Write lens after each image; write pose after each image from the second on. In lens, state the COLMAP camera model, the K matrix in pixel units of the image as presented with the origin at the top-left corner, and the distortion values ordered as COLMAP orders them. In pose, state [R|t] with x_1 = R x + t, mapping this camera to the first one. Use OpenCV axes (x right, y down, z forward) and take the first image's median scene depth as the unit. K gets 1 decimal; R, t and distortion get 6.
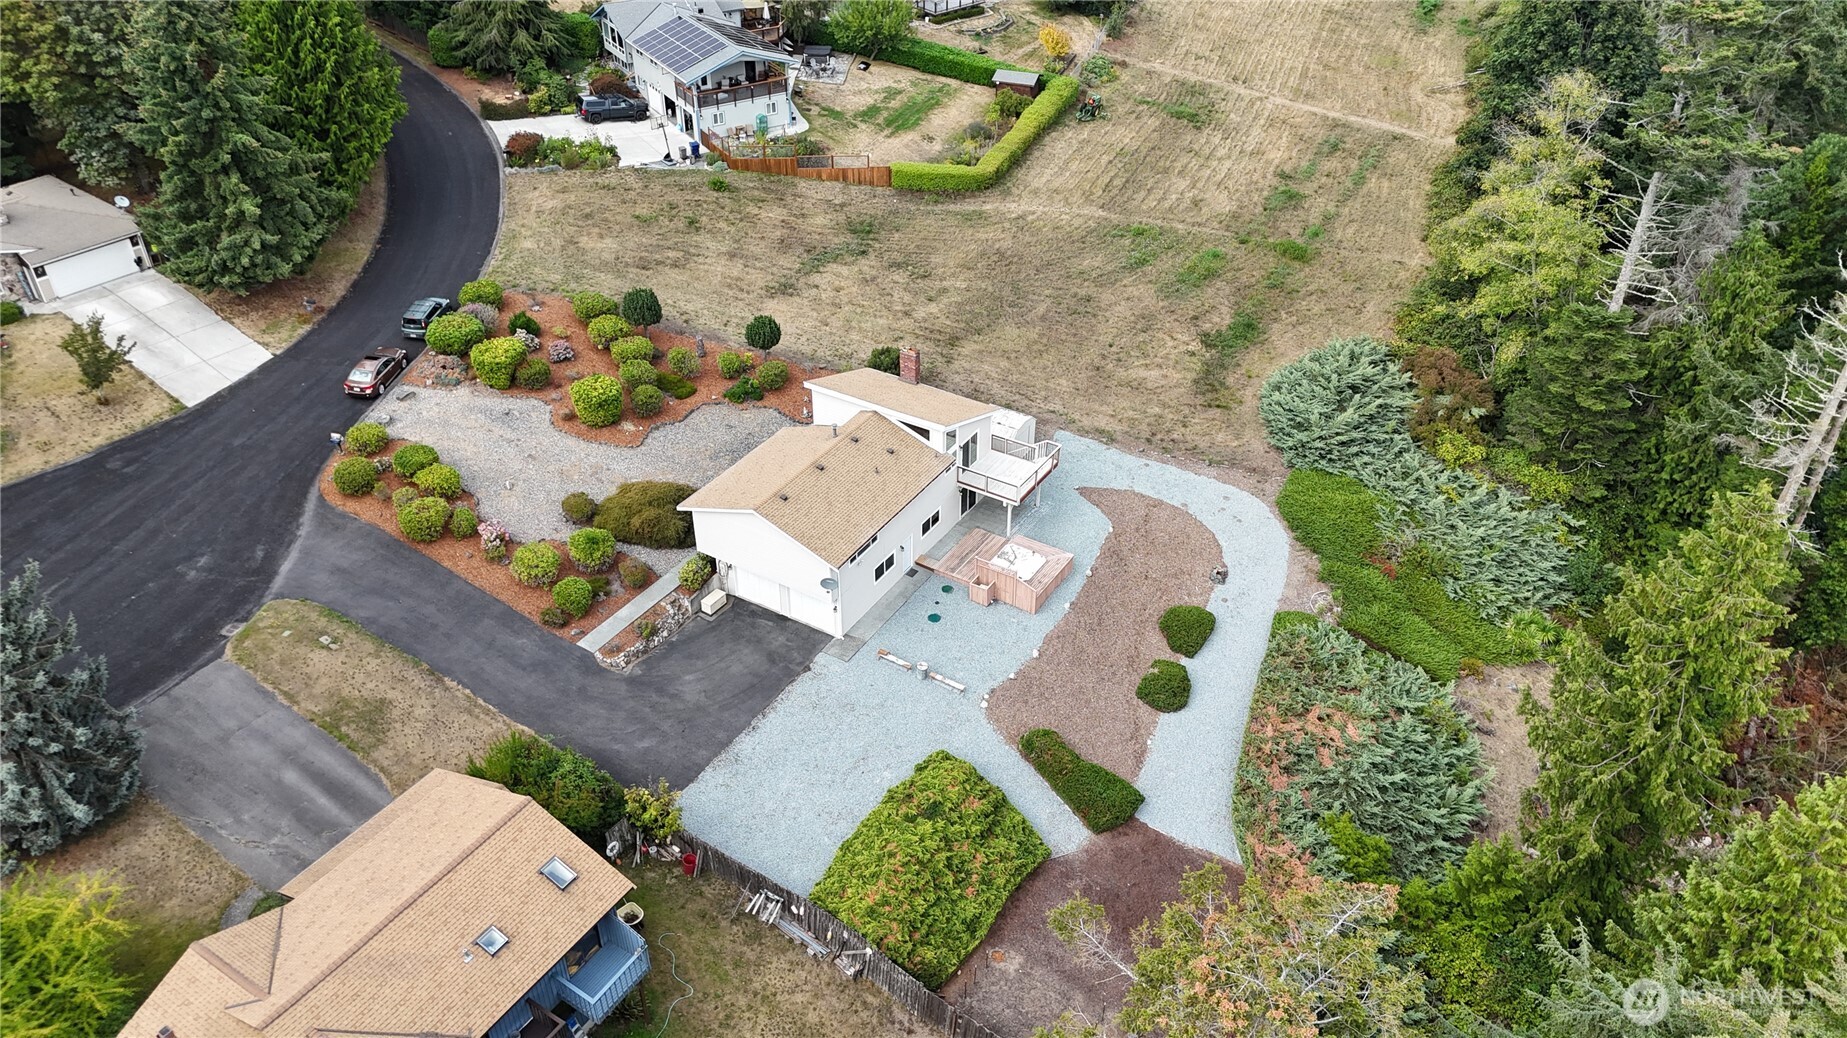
lens RADIAL K [[1347.1, 0, 921.7], [0, 1347.1, 523.0], [0, 0, 1]] dist [0.046409, -0.024612]
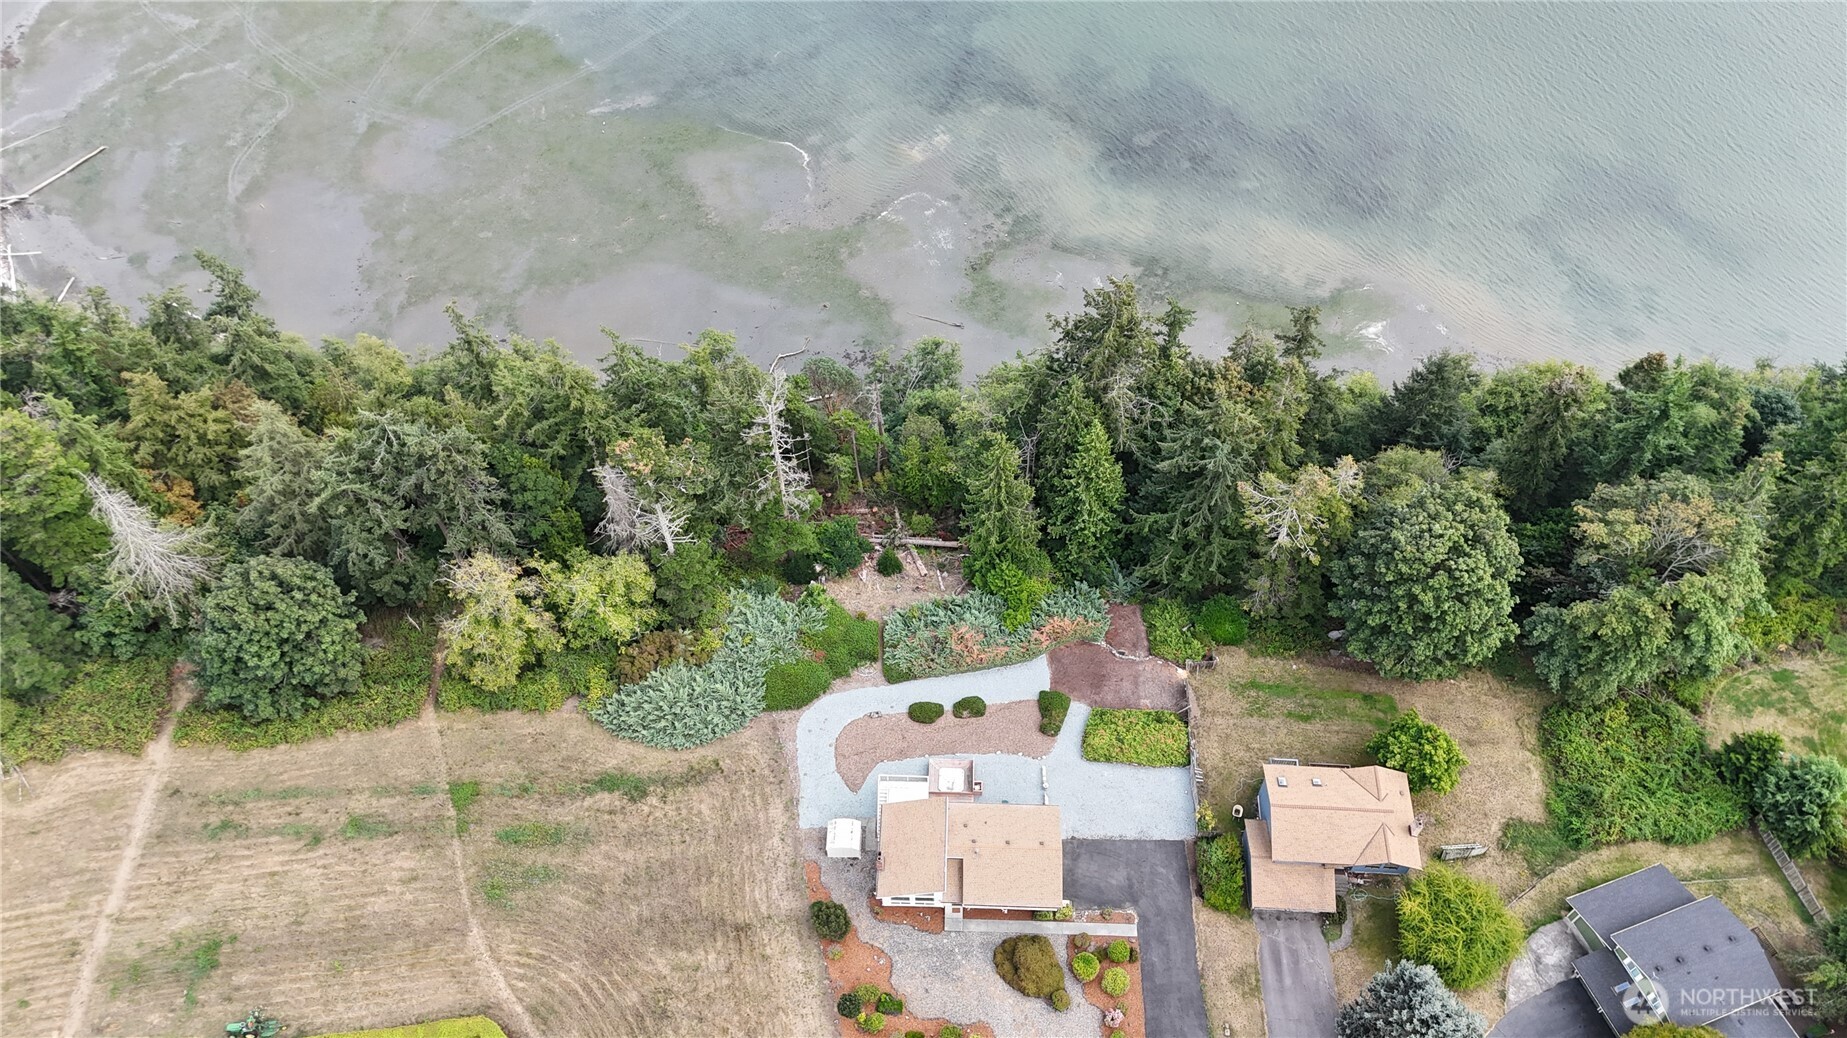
lens RADIAL K [[1347.1, 0, 929.6], [0, 1347.1, 524.0], [0, 0, 1]] dist [0.046409, -0.024612]
pose [[-0.495799, -0.700365, 0.513490, -0.510116], [0.532203, 0.222203, 0.816937, -1.301187], [-0.686253, 0.678317, 0.262568, 0.241073]]
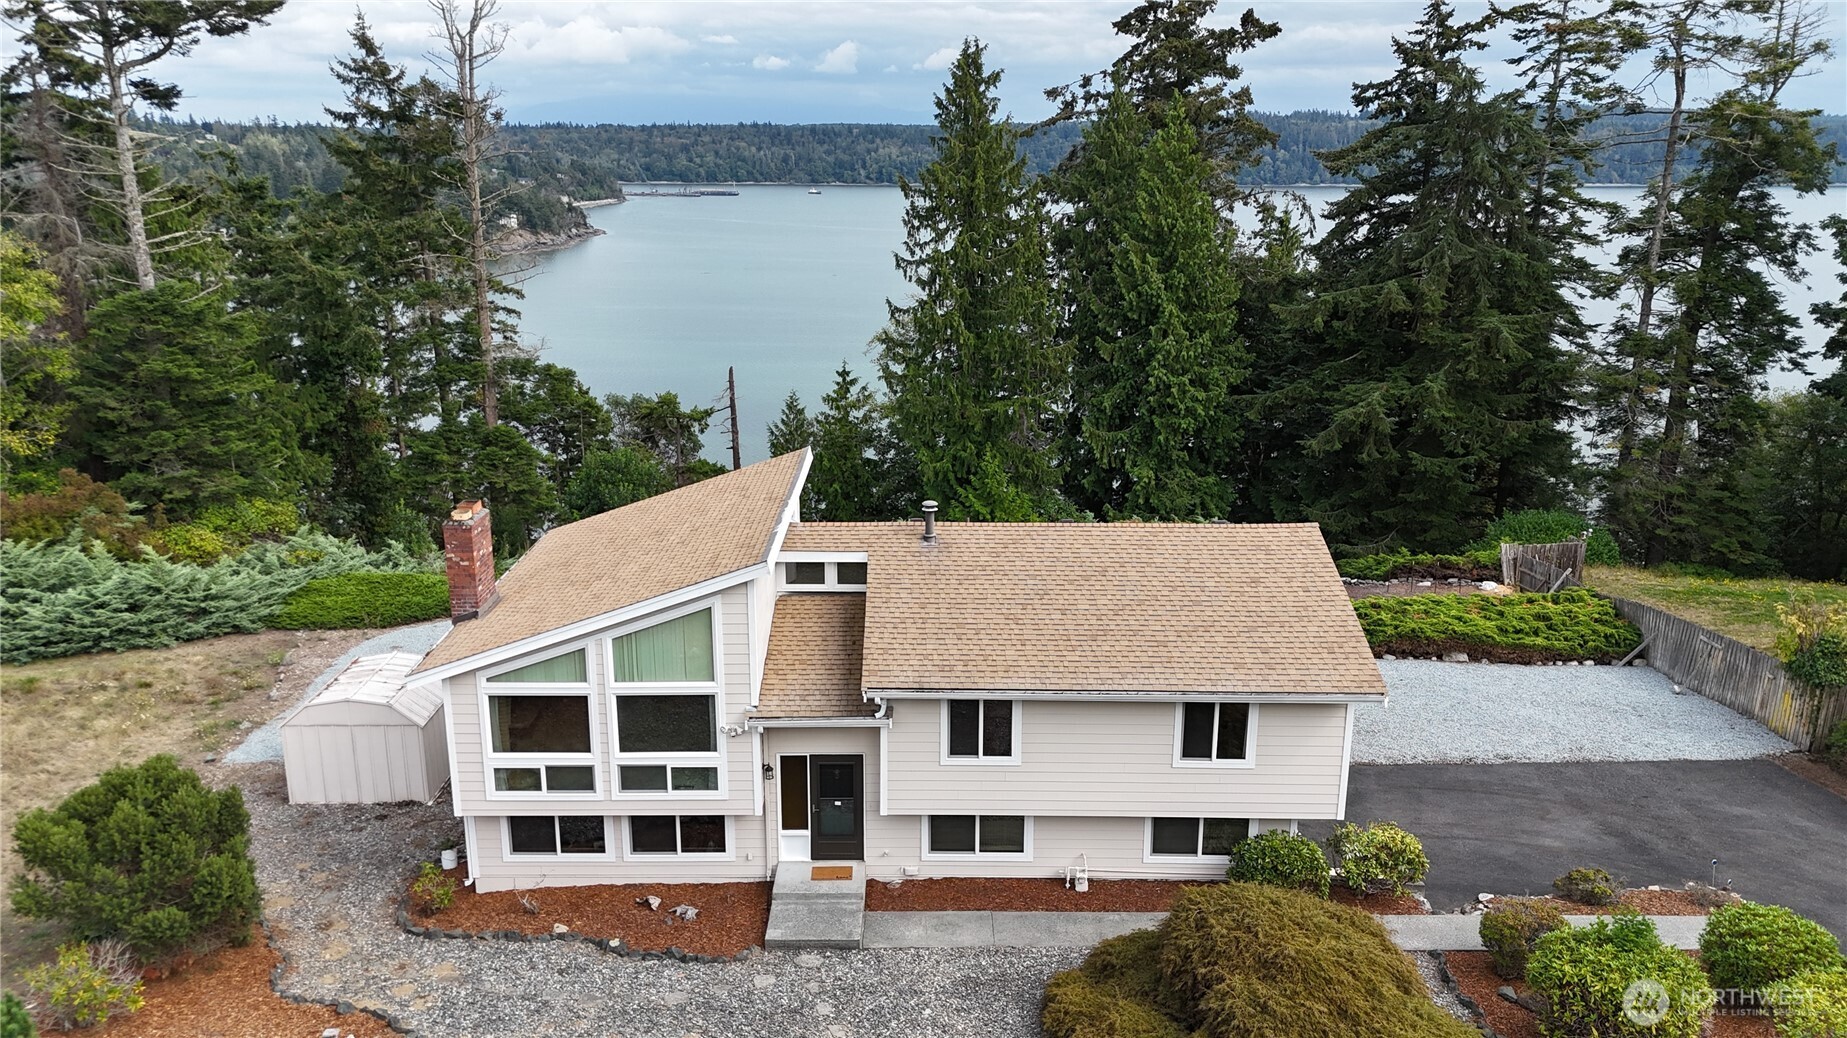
lens RADIAL K [[1347.1, 0, 932.9], [0, 1347.1, 524.8], [0, 0, 1]] dist [0.046409, -0.024612]
pose [[-0.523873, -0.224910, 0.821567, -0.300757], [0.503423, 0.696283, 0.511620, -0.206804], [-0.687112, 0.681619, -0.251539, 0.883413]]
